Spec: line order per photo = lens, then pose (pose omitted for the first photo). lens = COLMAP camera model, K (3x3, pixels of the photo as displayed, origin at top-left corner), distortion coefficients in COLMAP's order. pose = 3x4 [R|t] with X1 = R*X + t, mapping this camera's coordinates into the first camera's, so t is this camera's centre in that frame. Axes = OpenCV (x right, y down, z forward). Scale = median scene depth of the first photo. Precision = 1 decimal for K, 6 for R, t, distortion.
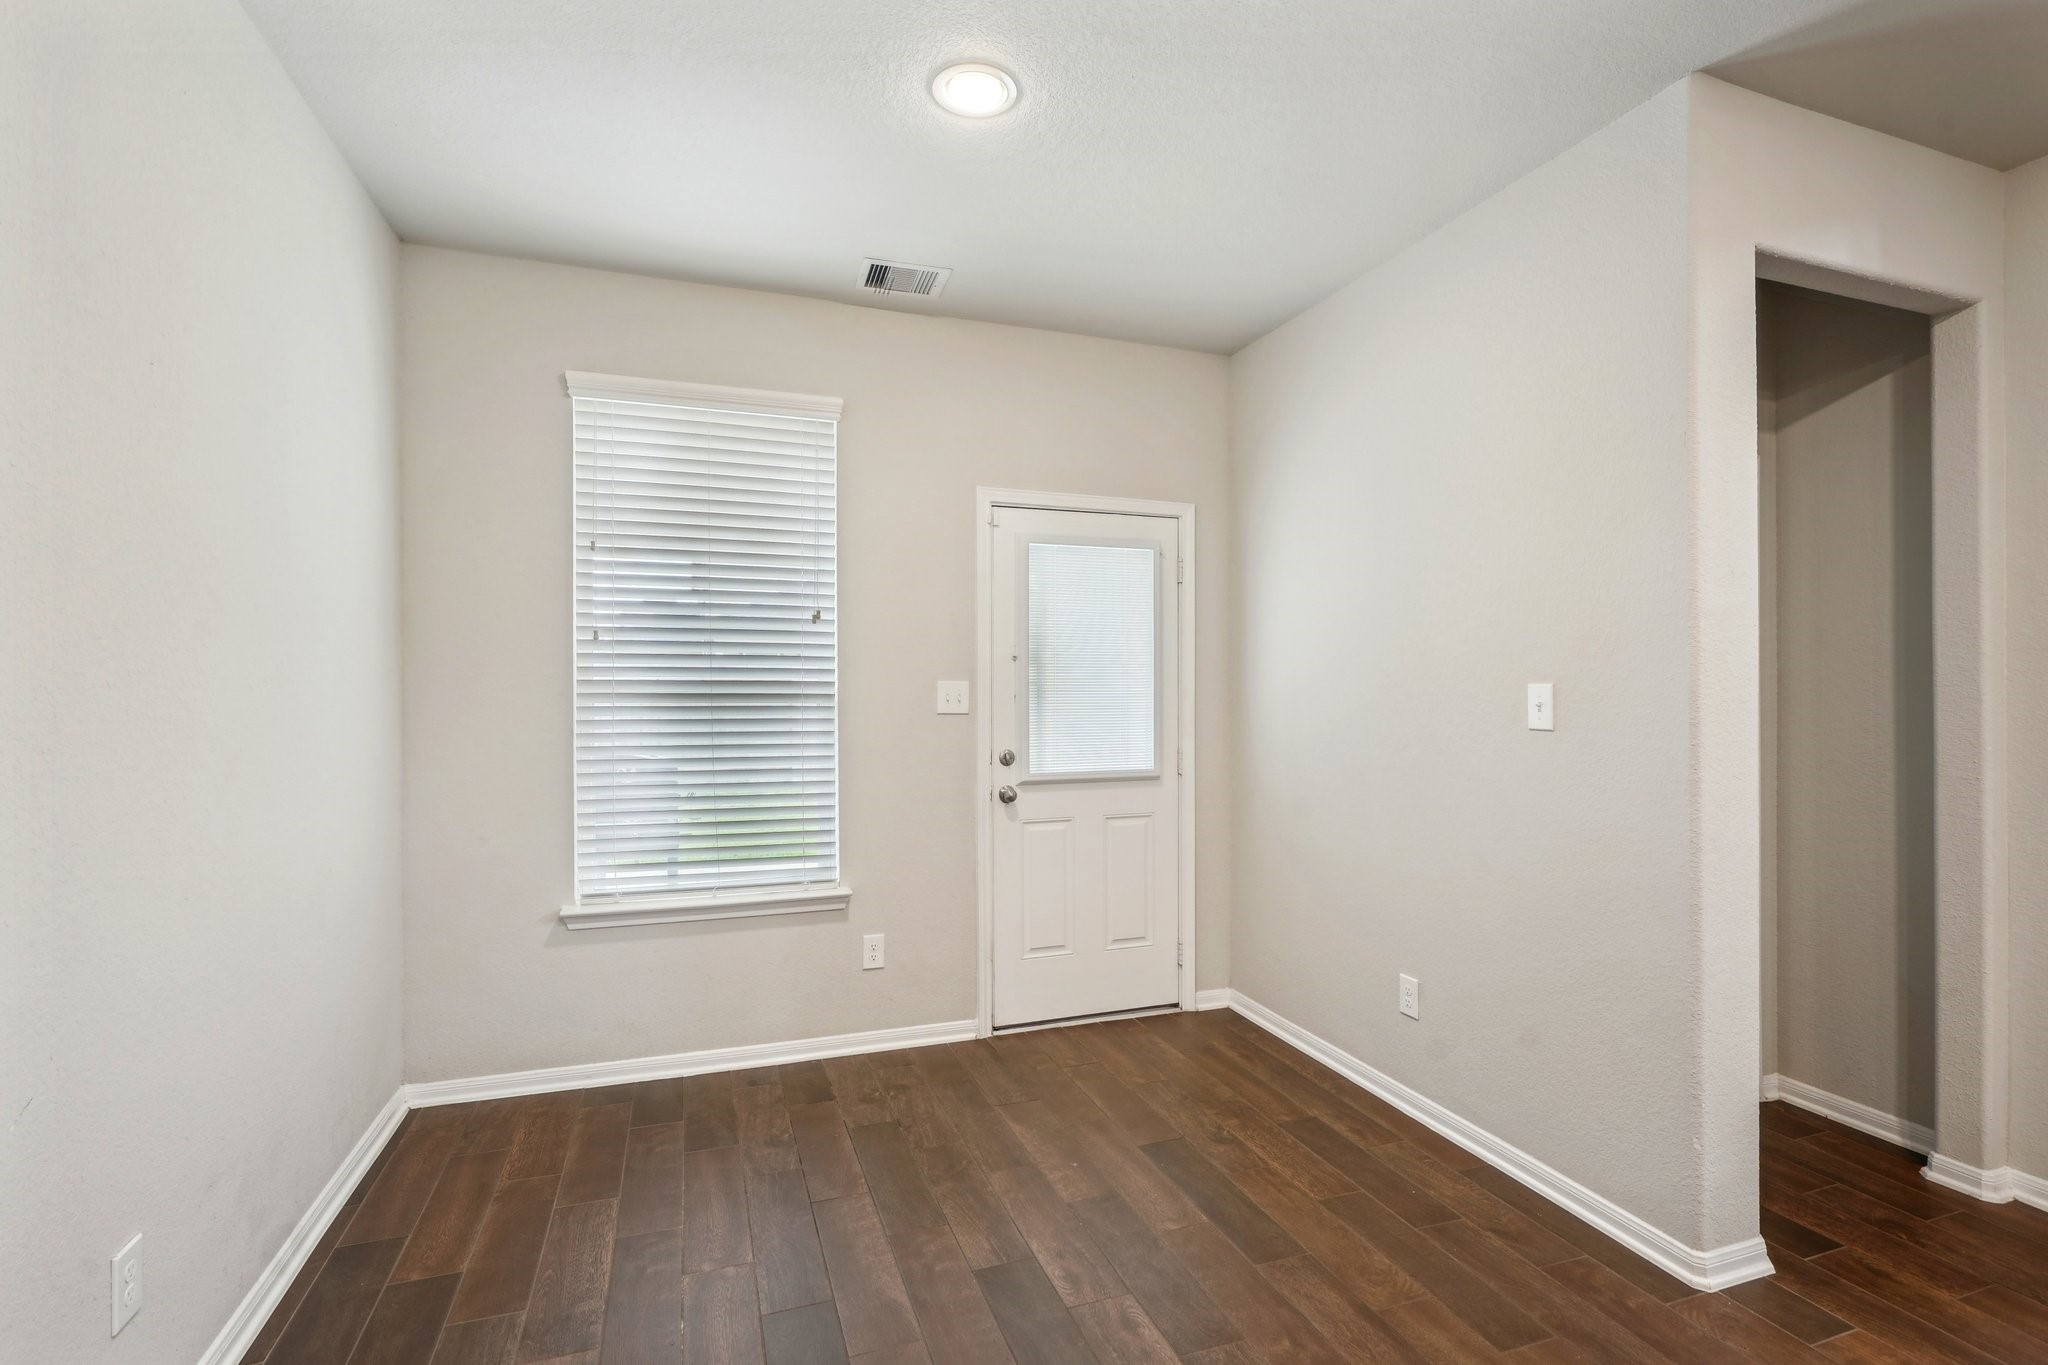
lens RADIAL K [[950.3, 0, 1001.8], [0, 950.3, 685.1], [0, 0, 1]] dist [-0.006351, 0.001264]
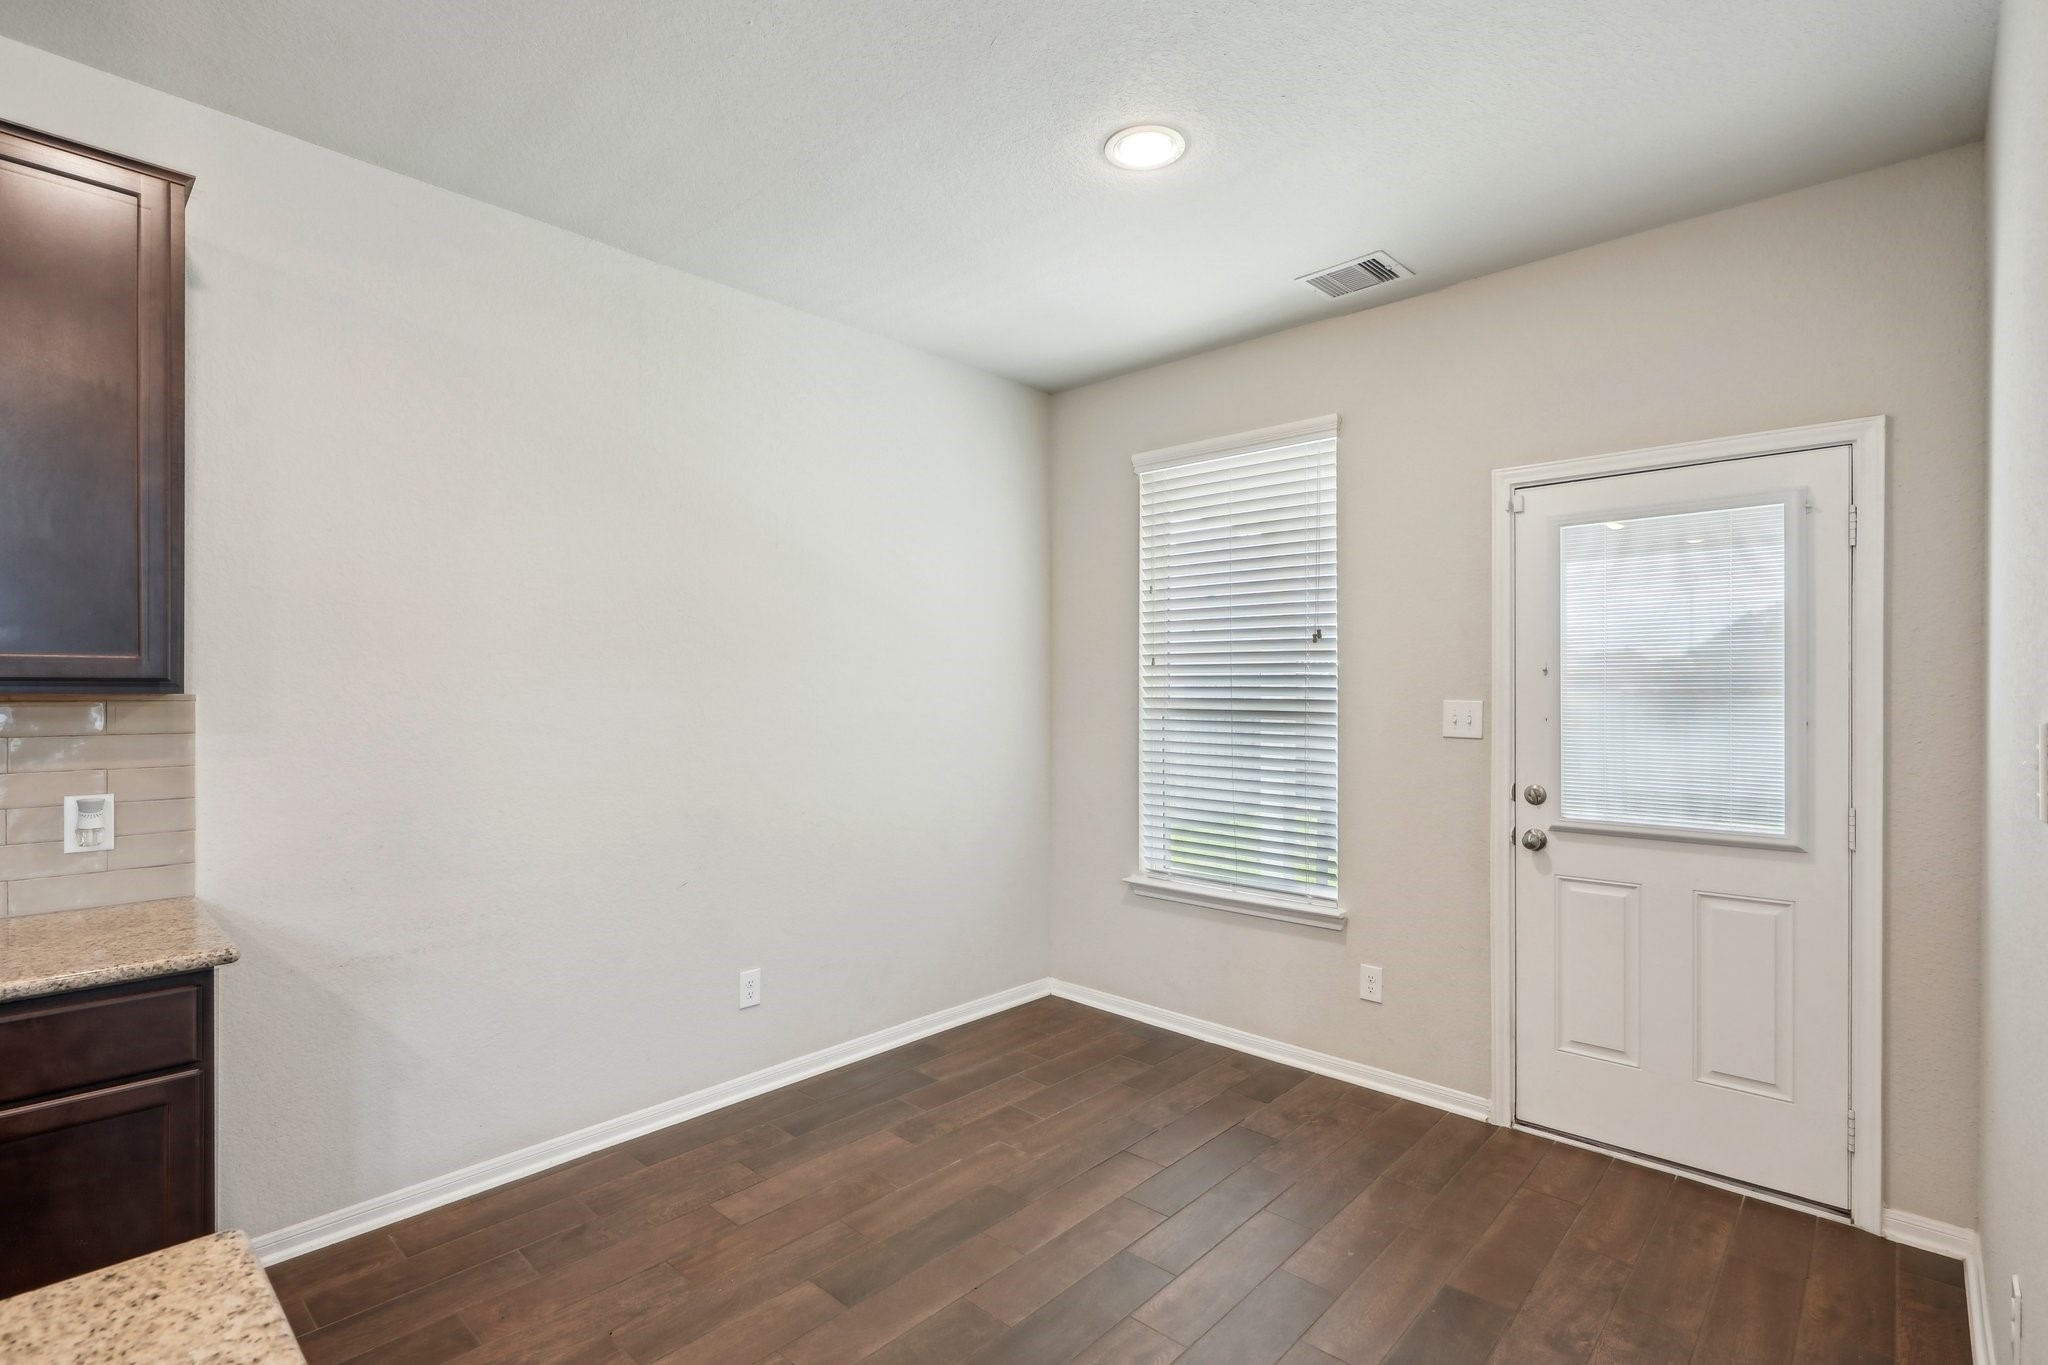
lens RADIAL K [[950.3, 0, 1022.1], [0, 950.3, 693.2], [0, 0, 1]] dist [-0.006351, 0.001264]
pose [[0.466044, 0.002408, -0.884758, 0.545416], [0.000474, 0.999995, 0.002972, -0.013886], [0.884761, -0.001805, 0.466041, 0.246467]]
